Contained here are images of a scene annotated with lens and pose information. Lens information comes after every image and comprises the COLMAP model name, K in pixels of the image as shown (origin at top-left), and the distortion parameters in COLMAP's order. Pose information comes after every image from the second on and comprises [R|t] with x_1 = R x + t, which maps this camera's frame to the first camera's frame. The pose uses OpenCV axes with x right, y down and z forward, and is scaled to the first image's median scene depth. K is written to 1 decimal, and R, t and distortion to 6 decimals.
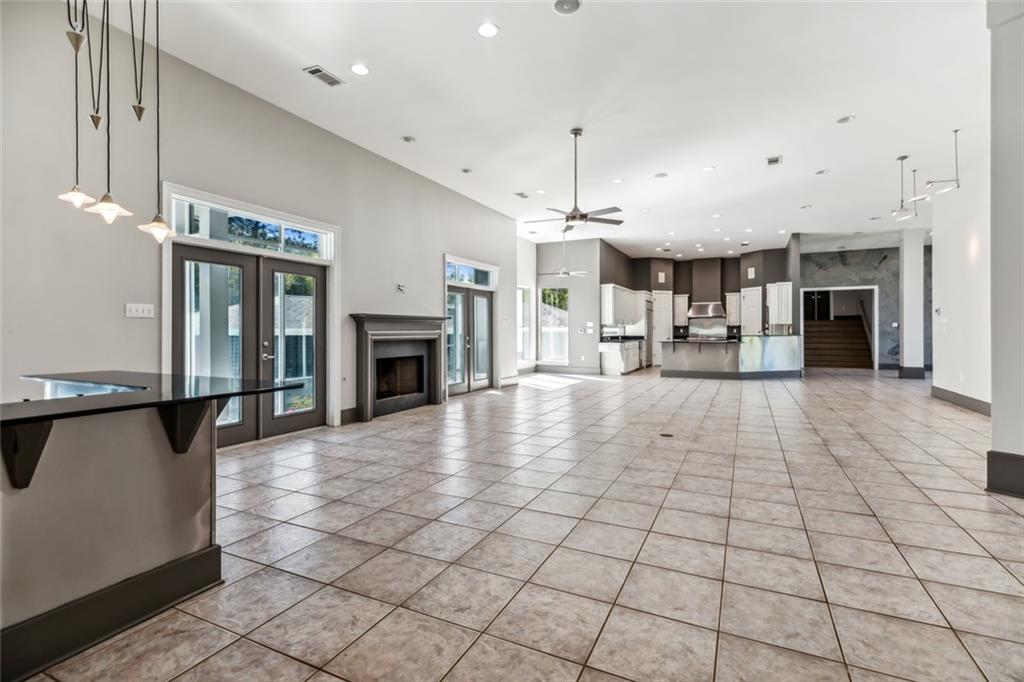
lens RADIAL K [[477.5, 0, 521.7], [0, 477.5, 337.5], [0, 0, 1]] dist [0.005785, 0.000395]
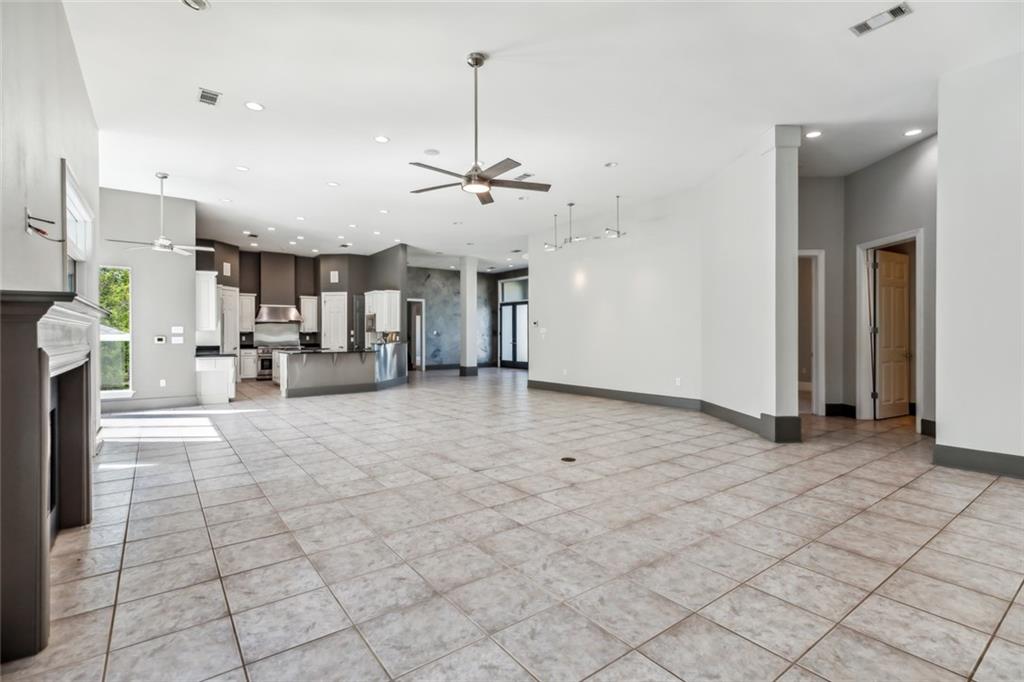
lens RADIAL K [[477.5, 0, 521.7], [0, 477.5, 337.5], [0, 0, 1]] dist [0.005785, 0.000395]
pose [[0.456511, -0.004339, 0.889707, -0.224856], [0.014799, 0.999887, -0.002717, -0.008291], [-0.889595, 0.014407, 0.456523, 0.290776]]
